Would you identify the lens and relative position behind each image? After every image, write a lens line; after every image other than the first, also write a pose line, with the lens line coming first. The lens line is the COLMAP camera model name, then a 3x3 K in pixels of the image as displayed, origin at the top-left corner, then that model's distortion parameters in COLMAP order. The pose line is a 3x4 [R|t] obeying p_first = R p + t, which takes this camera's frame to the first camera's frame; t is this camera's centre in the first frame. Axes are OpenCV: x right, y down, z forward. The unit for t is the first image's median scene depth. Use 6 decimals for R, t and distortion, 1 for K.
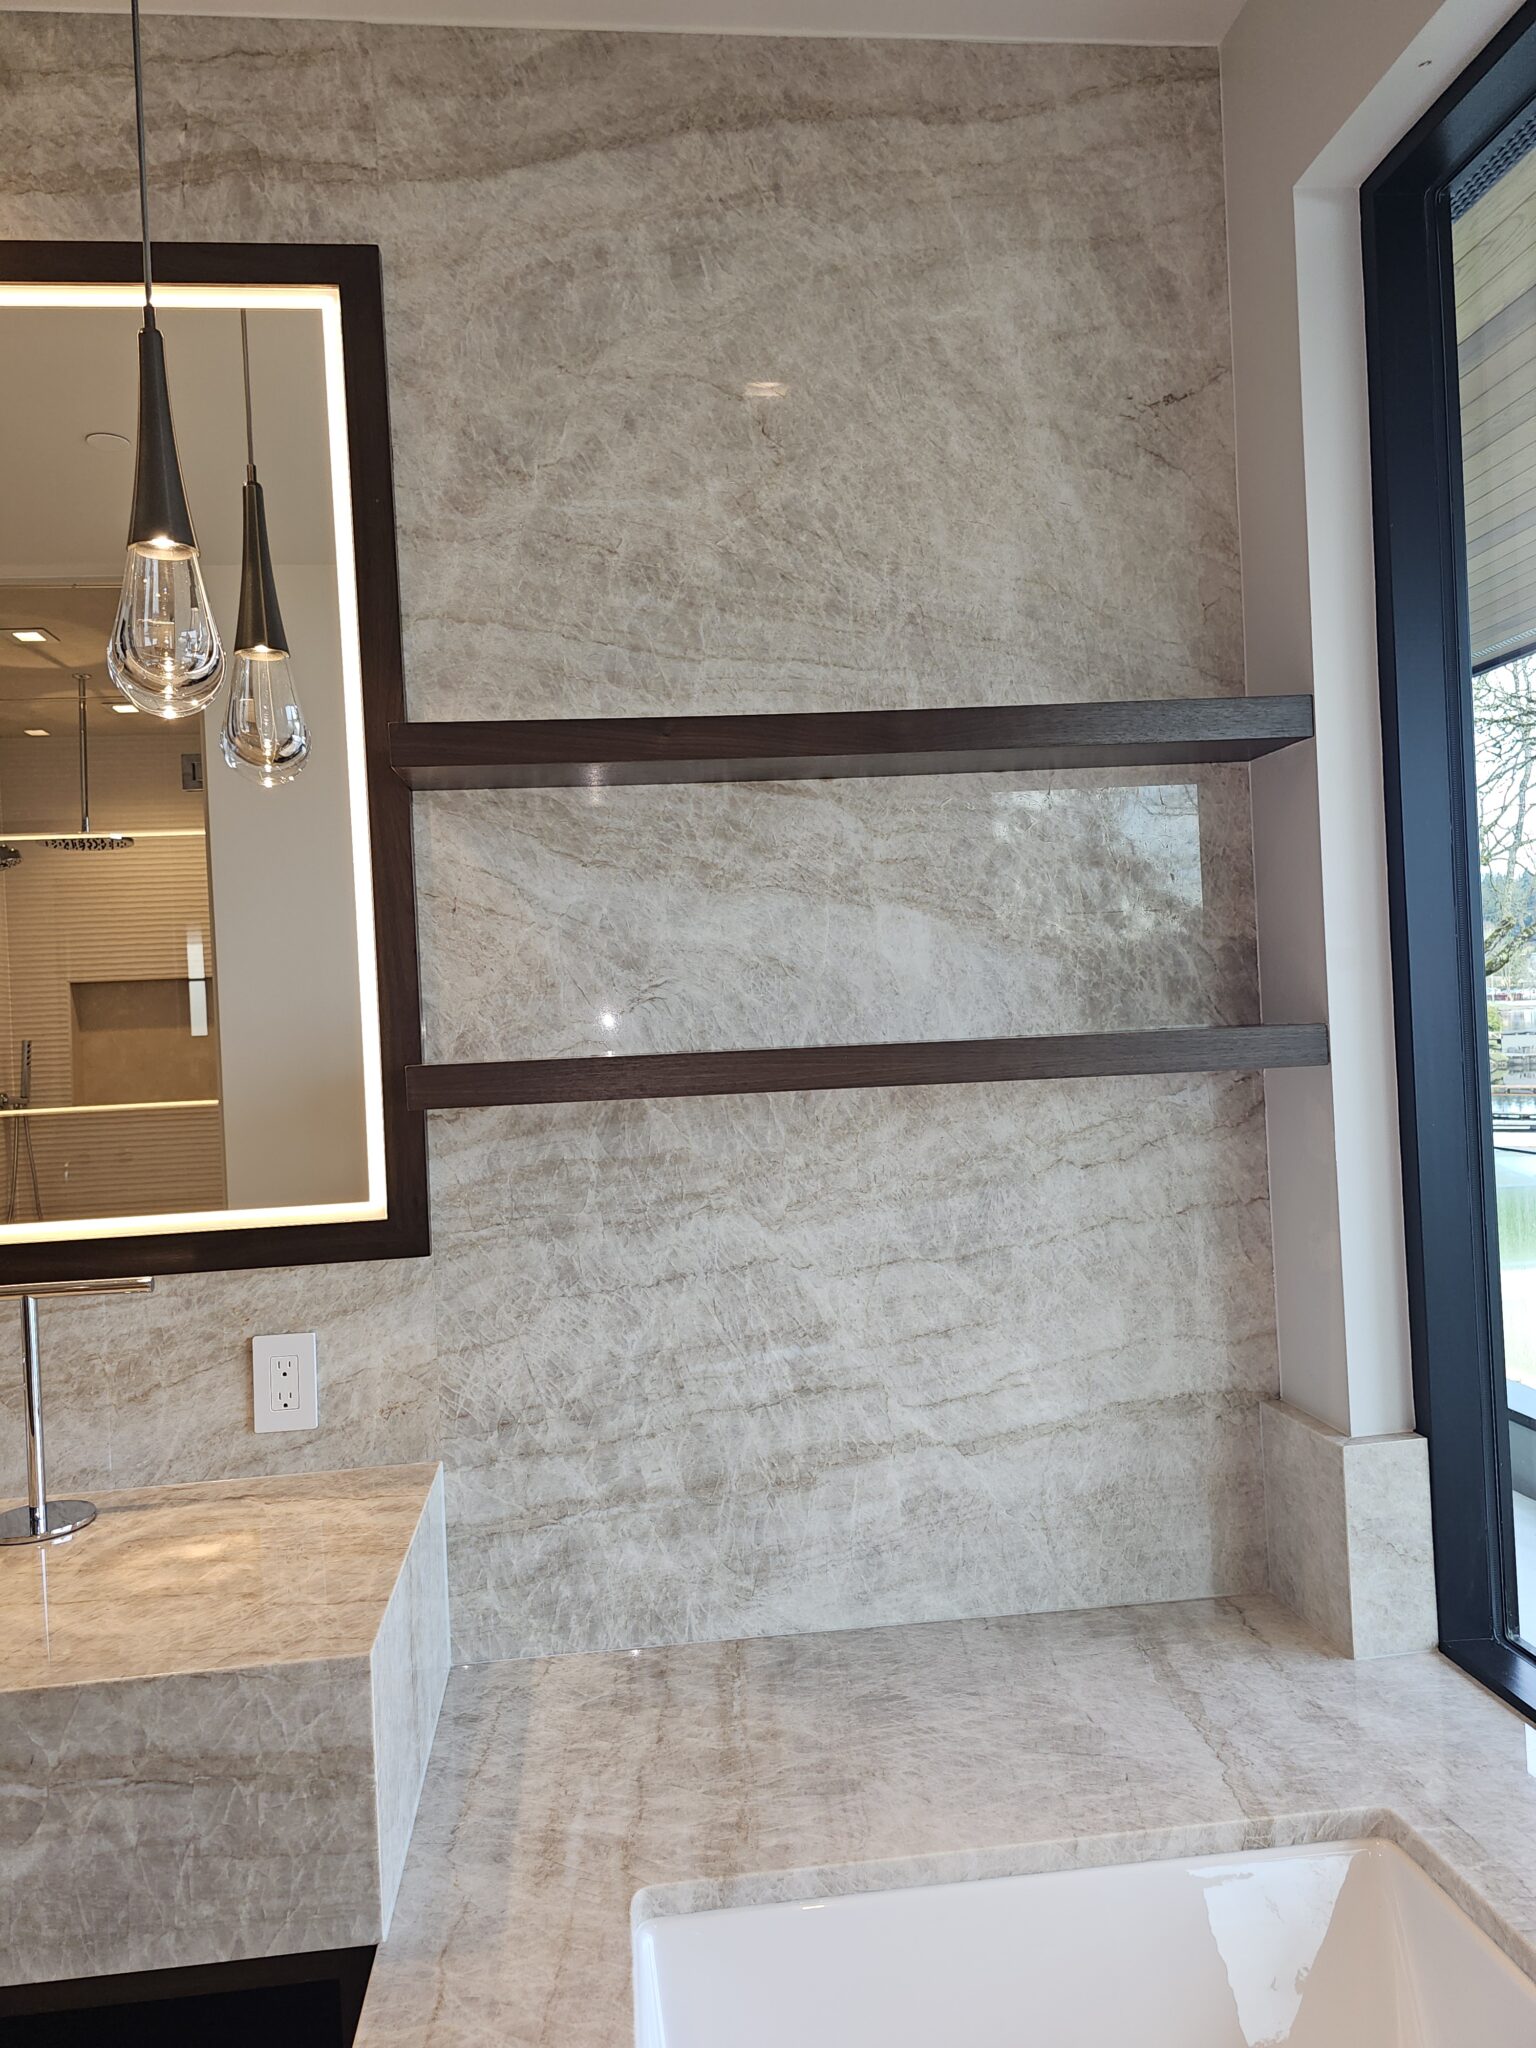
lens RADIAL K [[1367.5, 0, 764.4], [0, 1367.5, 1010.7], [0, 0, 1]] dist [0.009075, -0.005578]
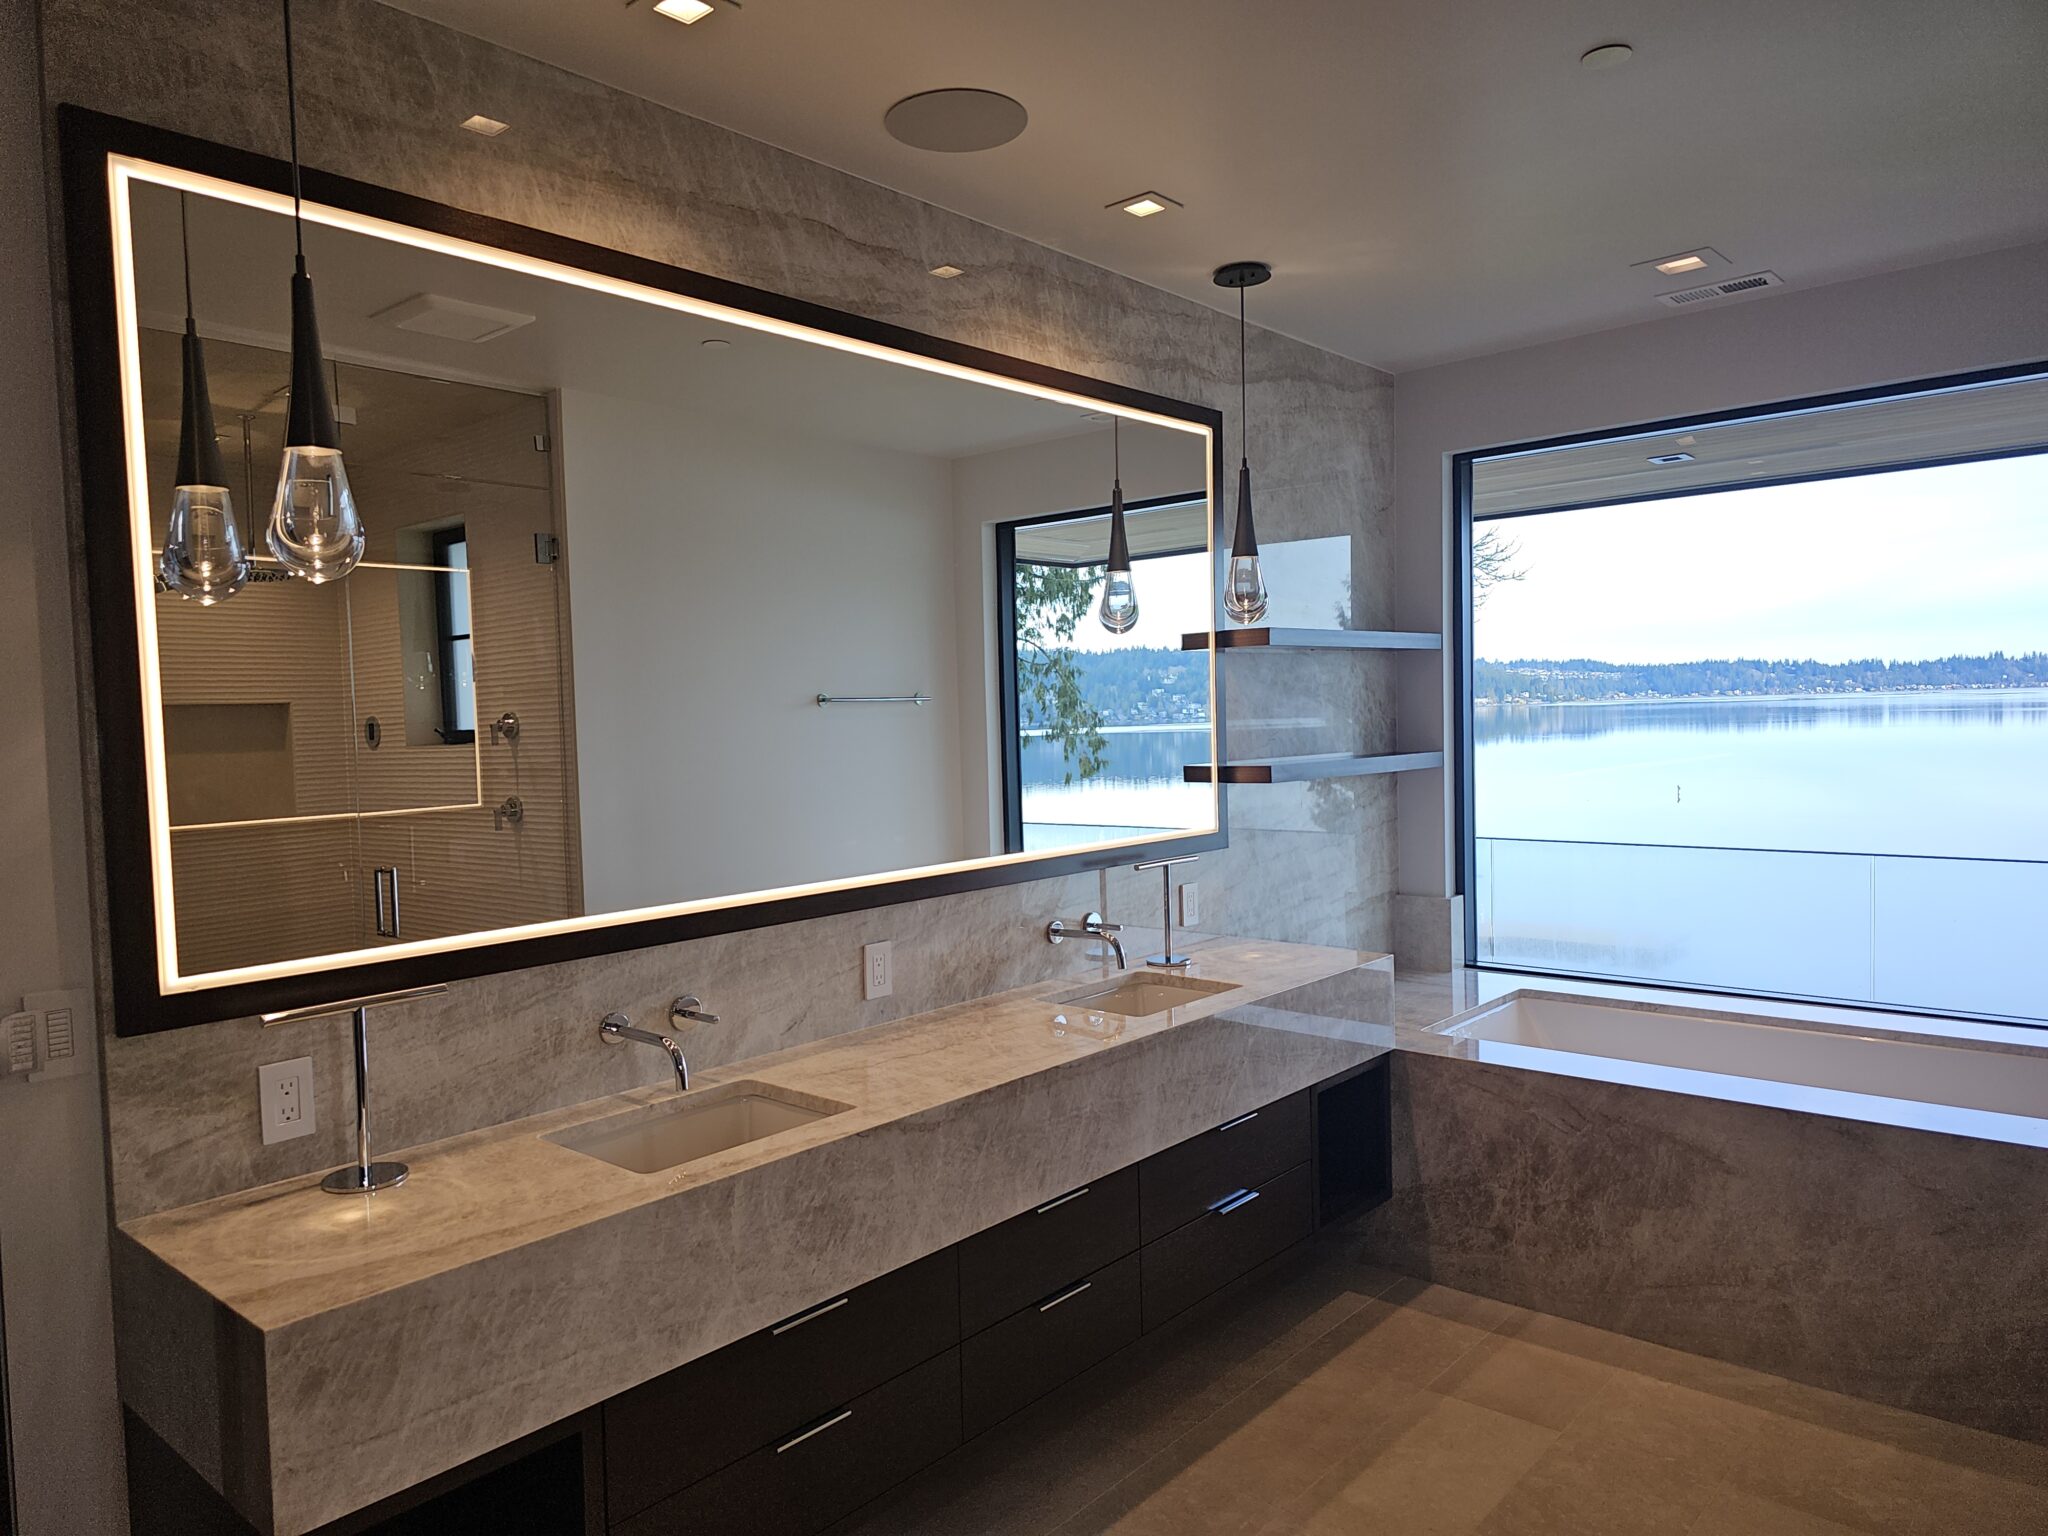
lens RADIAL K [[1367.5, 0, 1024.5], [0, 1367.5, 779.0], [0, 0, 1]] dist [0.009075, -0.005578]
pose [[0.738940, -0.006189, 0.673743, -2.010079], [-0.009298, 0.999769, 0.019381, 0.018408], [-0.673707, -0.020586, 0.738712, -0.474690]]
